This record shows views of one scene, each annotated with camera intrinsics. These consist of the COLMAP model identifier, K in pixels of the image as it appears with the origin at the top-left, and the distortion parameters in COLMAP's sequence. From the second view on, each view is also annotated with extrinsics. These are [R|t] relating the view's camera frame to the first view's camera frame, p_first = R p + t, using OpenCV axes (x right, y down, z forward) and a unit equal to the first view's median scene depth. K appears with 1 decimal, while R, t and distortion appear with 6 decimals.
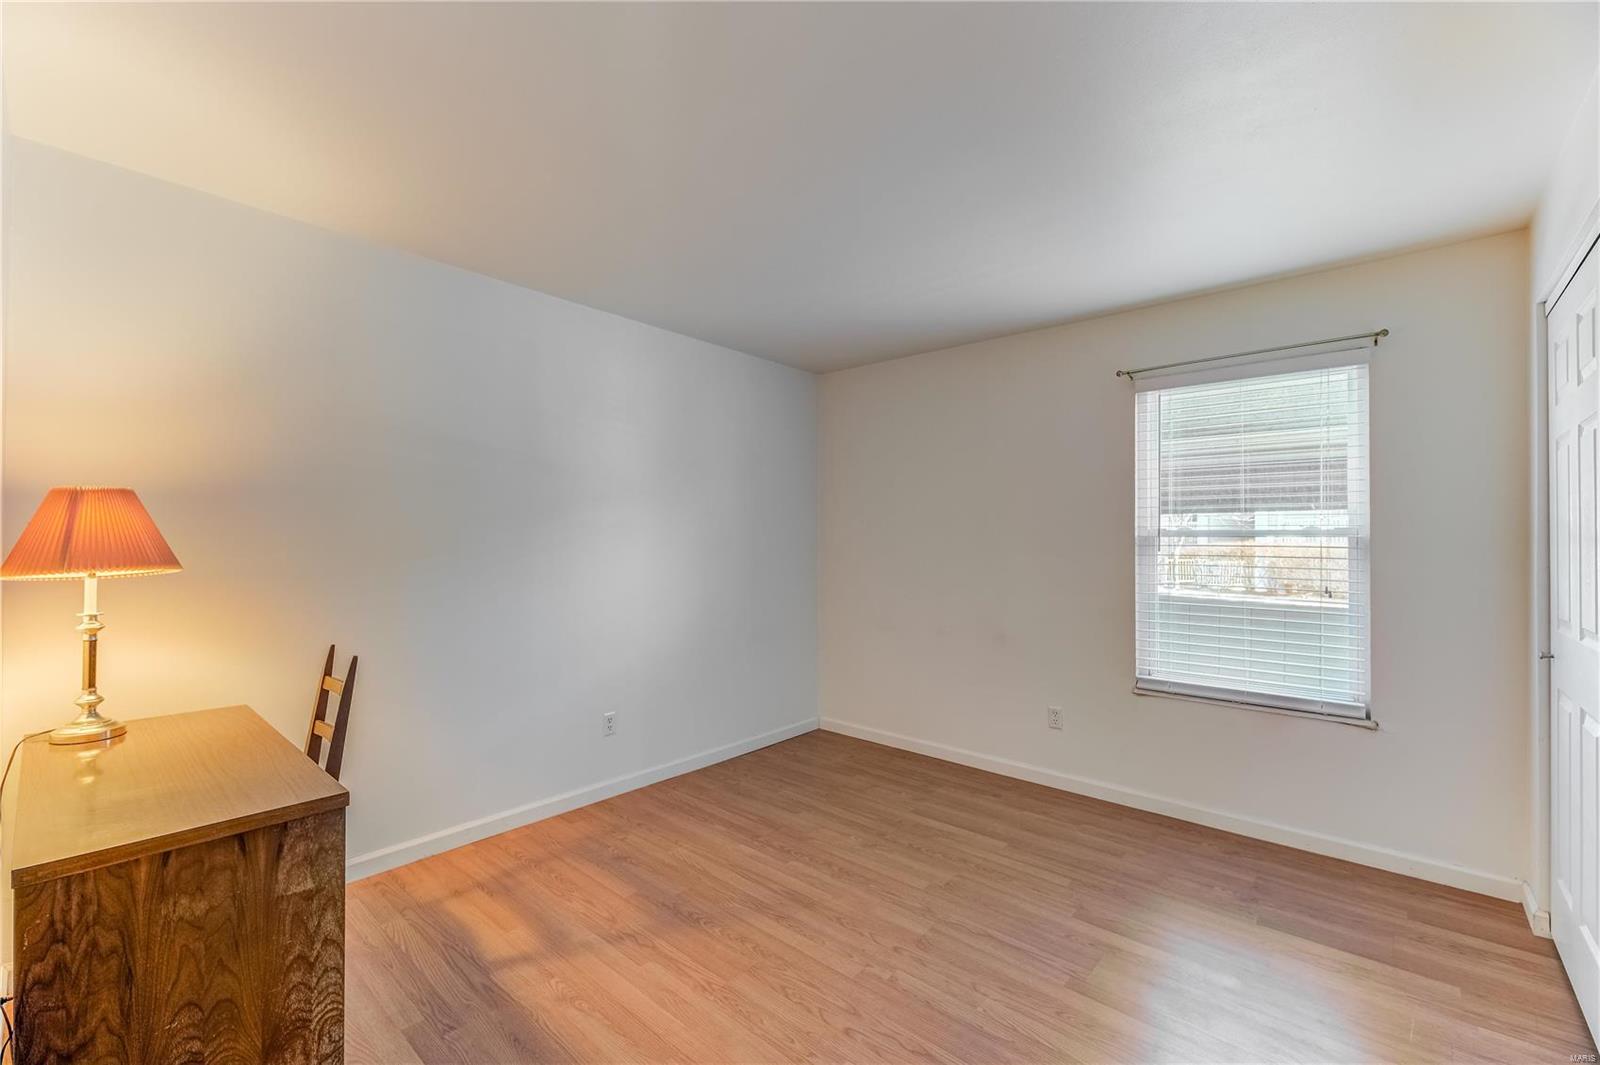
lens RADIAL K [[649.4, 0, 795.9], [0, 649.4, 532.8], [0, 0, 1]] dist [0.005283, 0.000011]
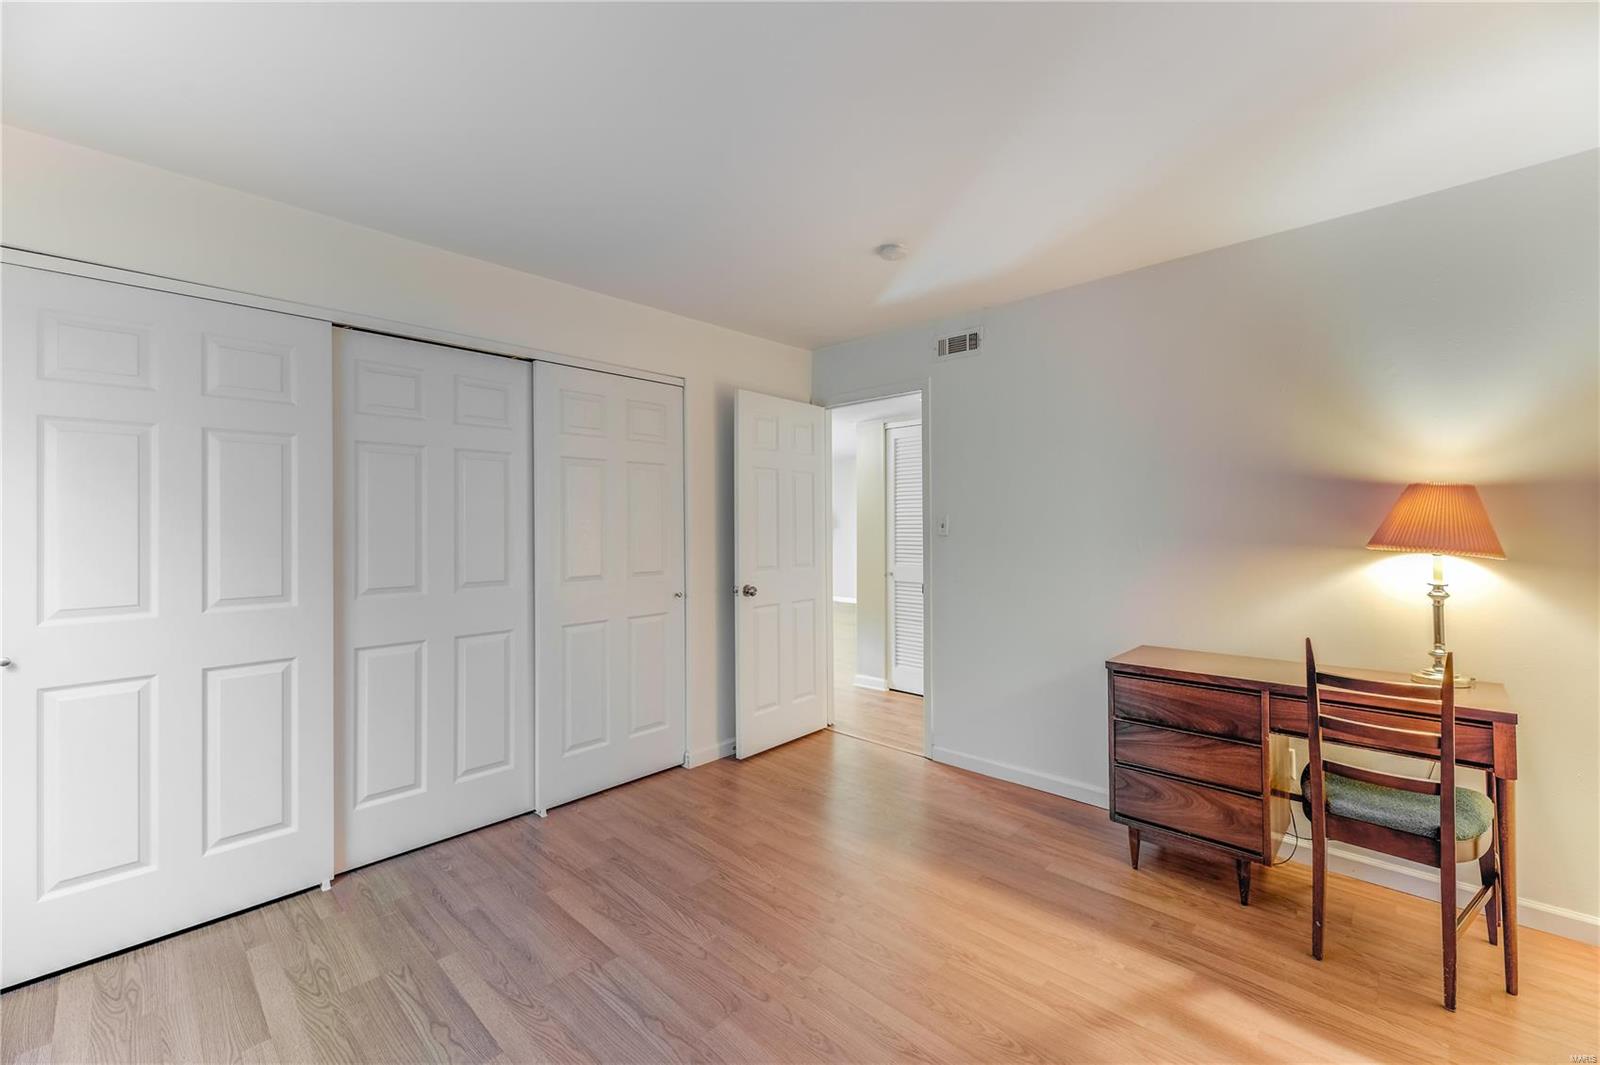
lens RADIAL K [[649.4, 0, 795.9], [0, 649.4, 532.8], [0, 0, 1]] dist [0.005283, 0.000011]
pose [[-0.999235, 0.000606, 0.039099, 0.086119], [0.000352, 0.999979, -0.006487, 0.028903], [-0.039102, -0.006468, -0.999214, 1.986594]]
